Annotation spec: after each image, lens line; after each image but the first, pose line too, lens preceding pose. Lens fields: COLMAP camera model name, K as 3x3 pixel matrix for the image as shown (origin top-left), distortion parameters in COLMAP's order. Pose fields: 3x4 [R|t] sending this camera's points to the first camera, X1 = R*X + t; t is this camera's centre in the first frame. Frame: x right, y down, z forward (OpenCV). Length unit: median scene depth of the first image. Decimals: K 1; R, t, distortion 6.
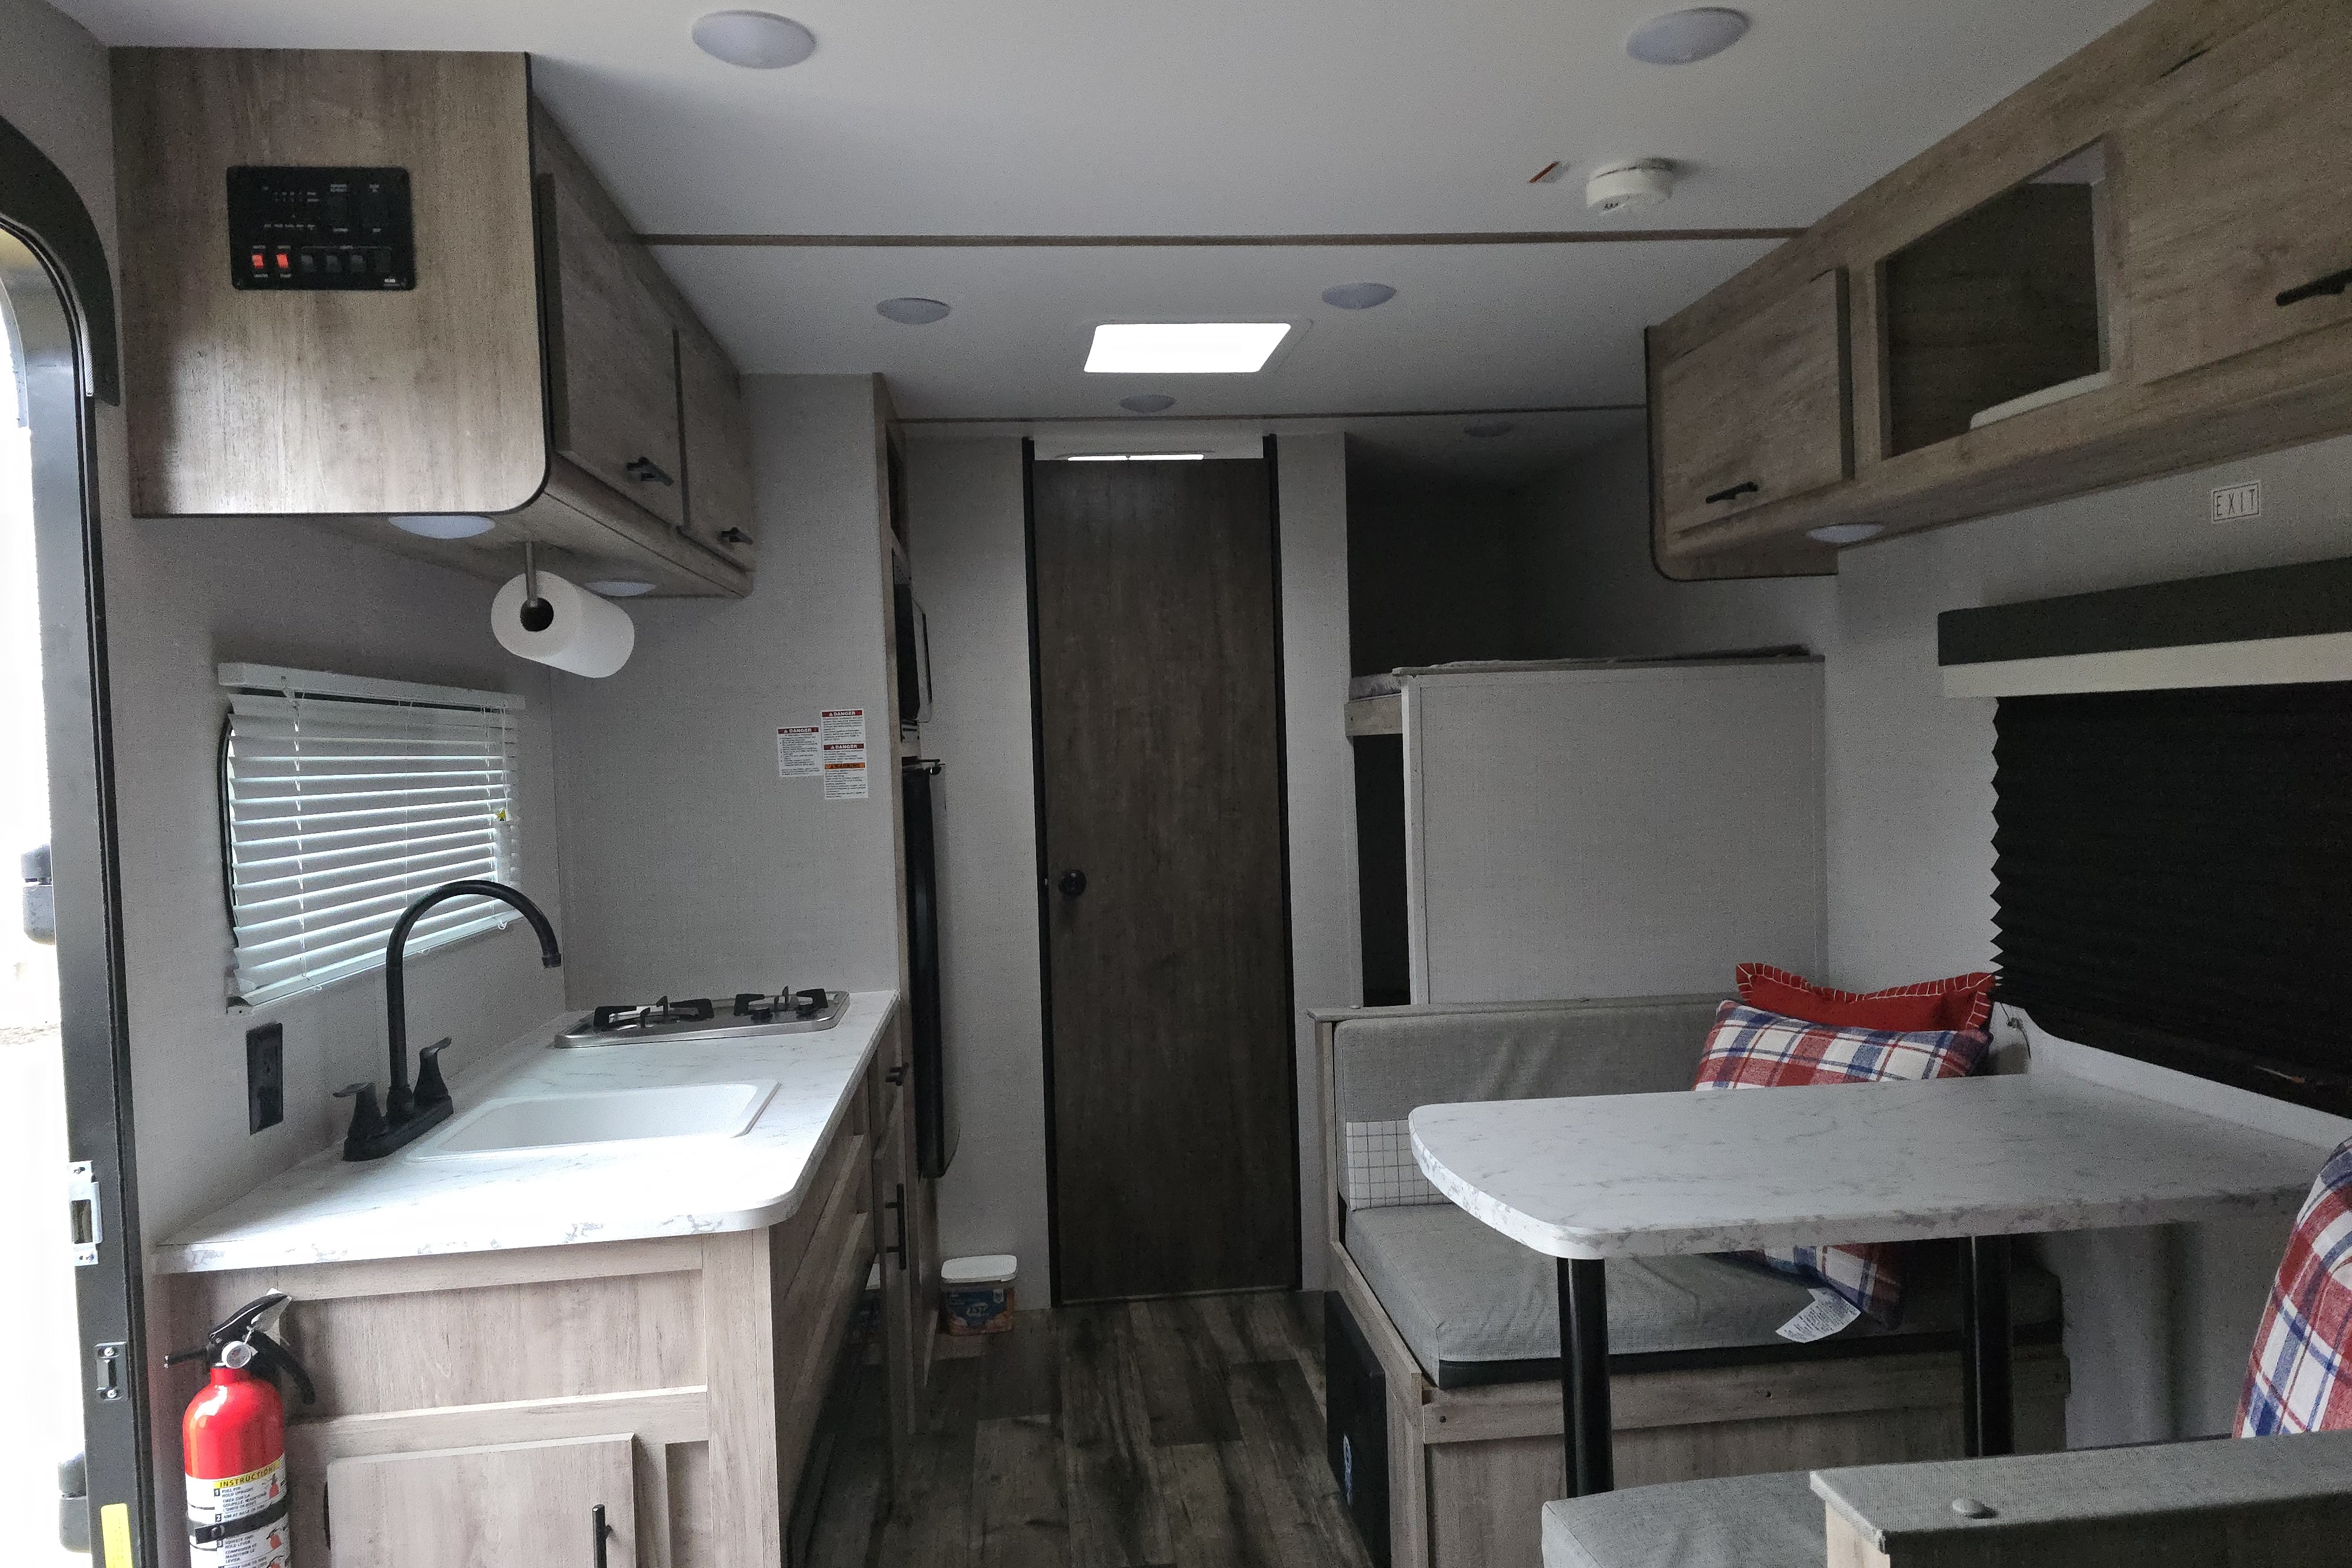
lens RADIAL K [[1571.7, 0, 1170.4], [0, 1571.7, 757.2], [0, 0, 1]] dist [0.078915, -0.076684]
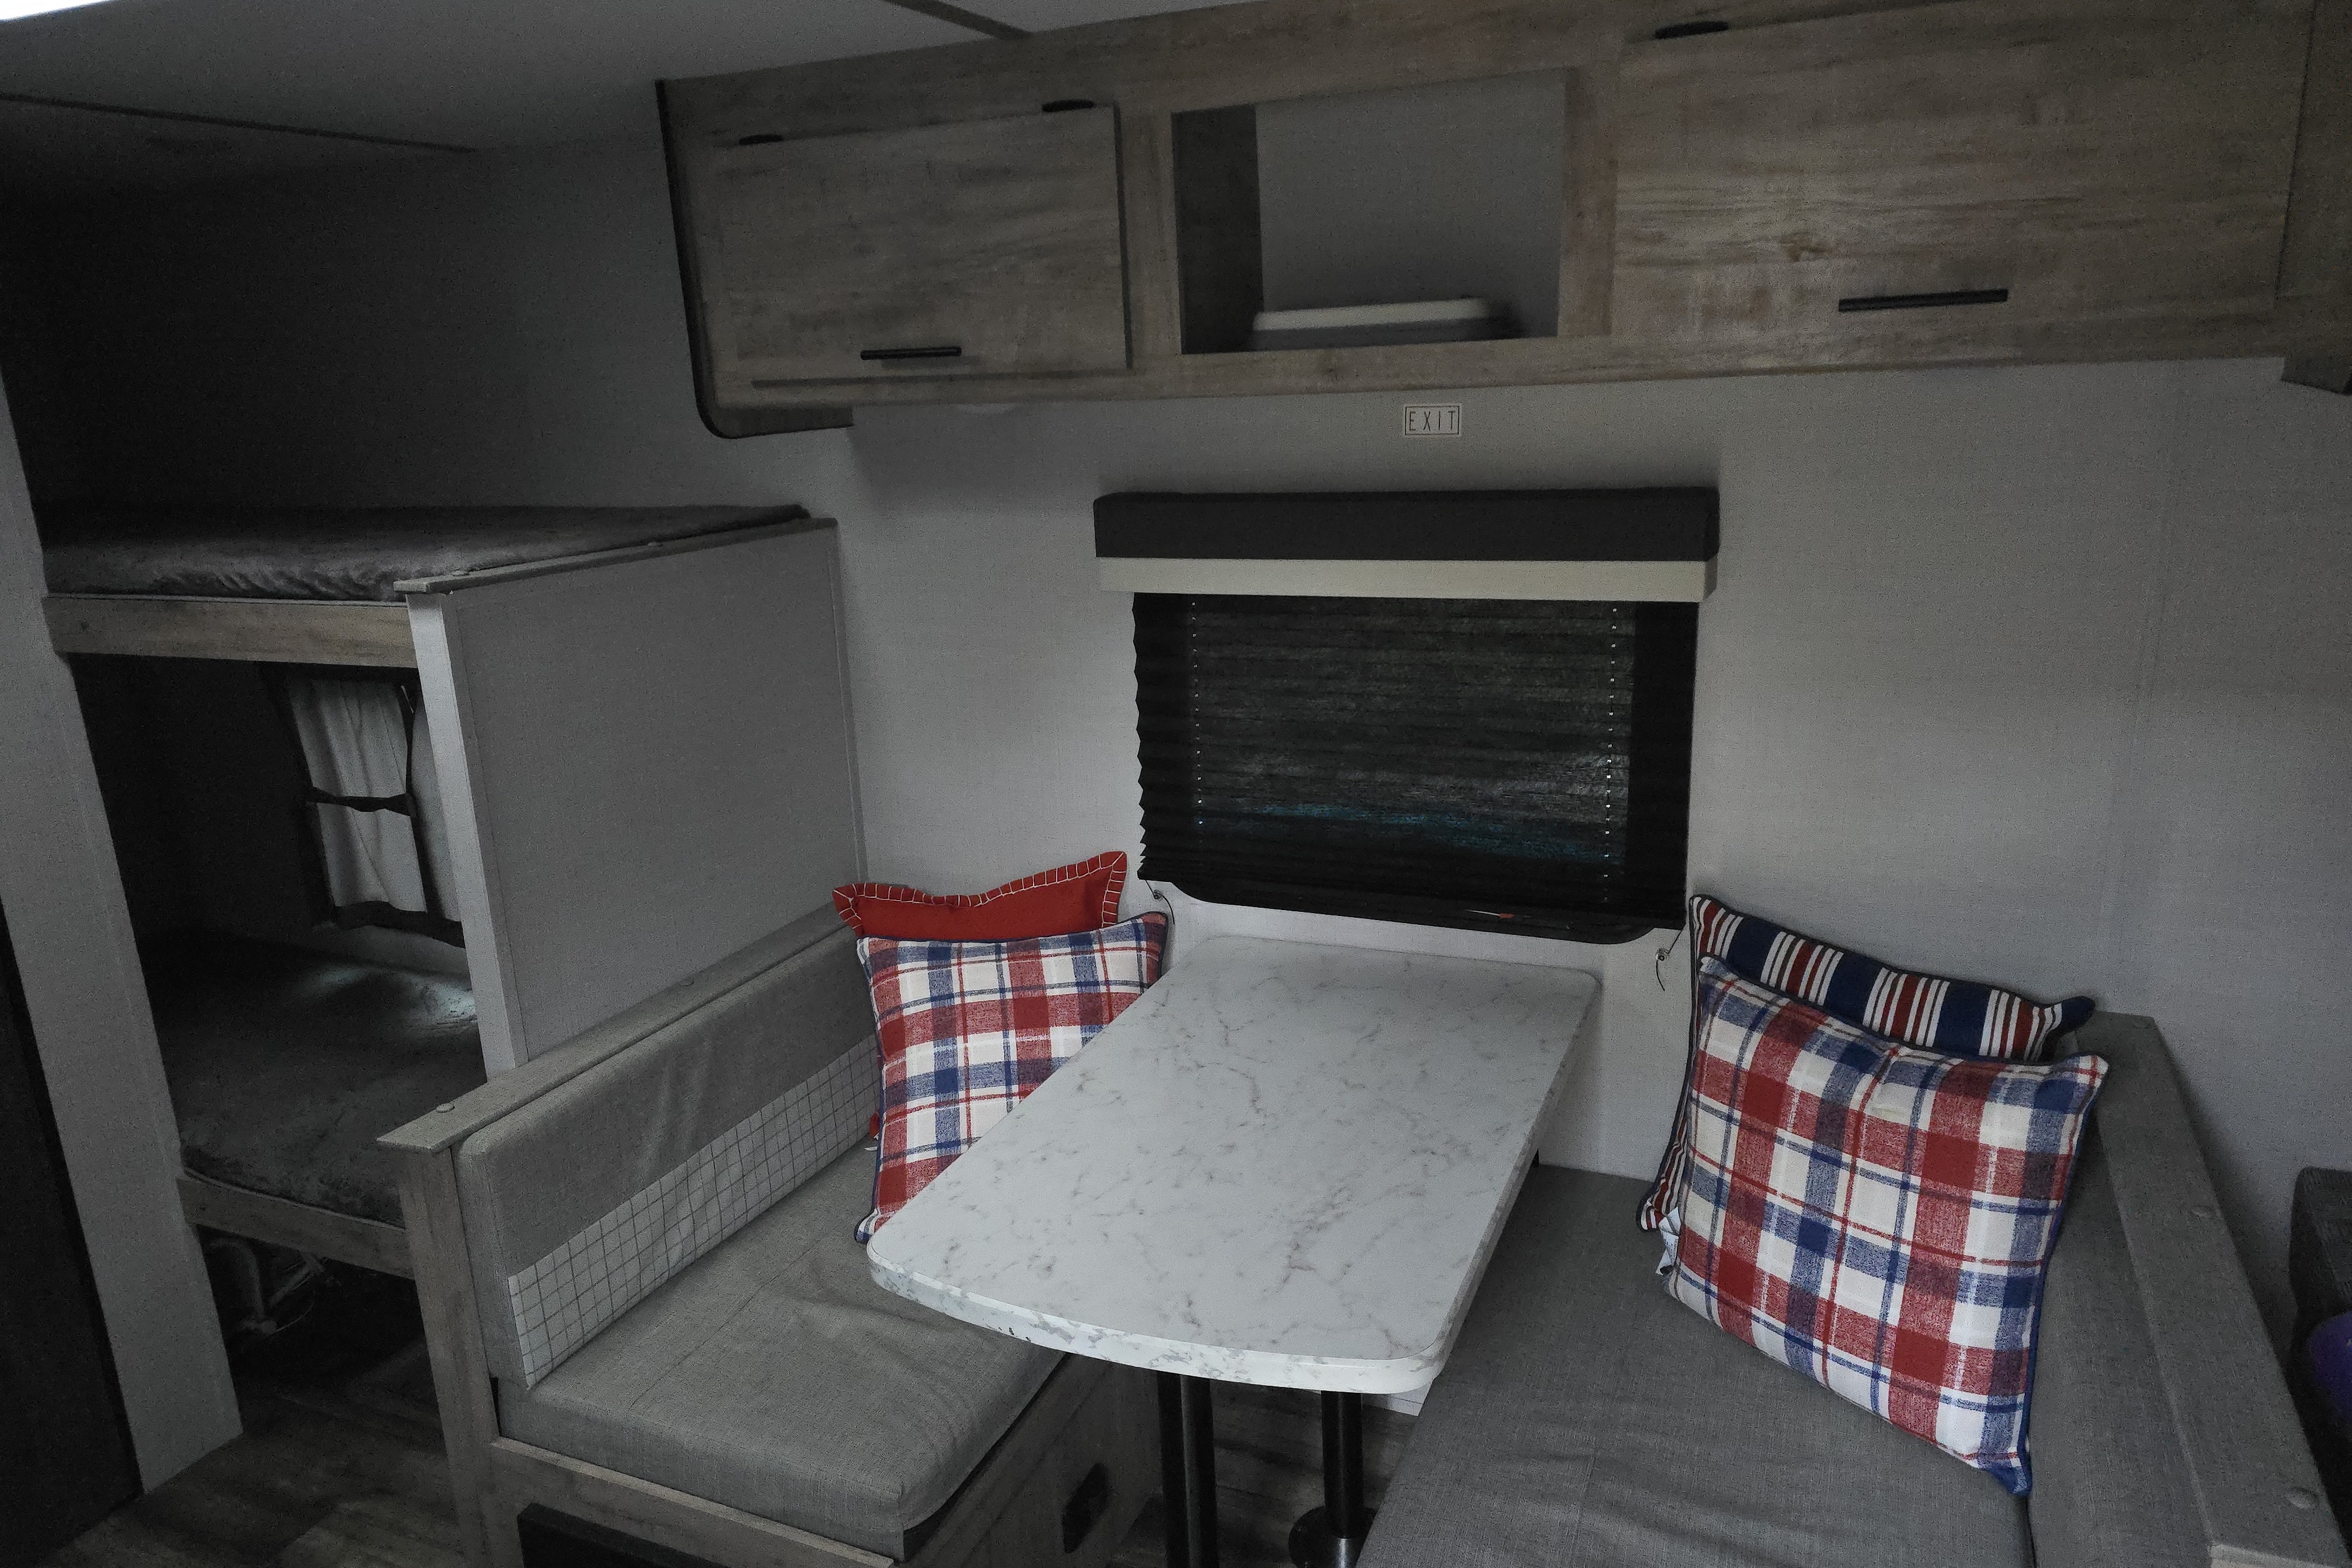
lens RADIAL K [[1555.2, 0, 1176.0], [0, 1555.2, 784.0], [0, 0, 1]] dist [0.083780, -0.078203]
pose [[0.488276, -0.209752, 0.847107, -0.309084], [0.033492, 0.974475, 0.221985, -0.128190], [-0.872047, -0.080018, 0.482837, 0.490731]]
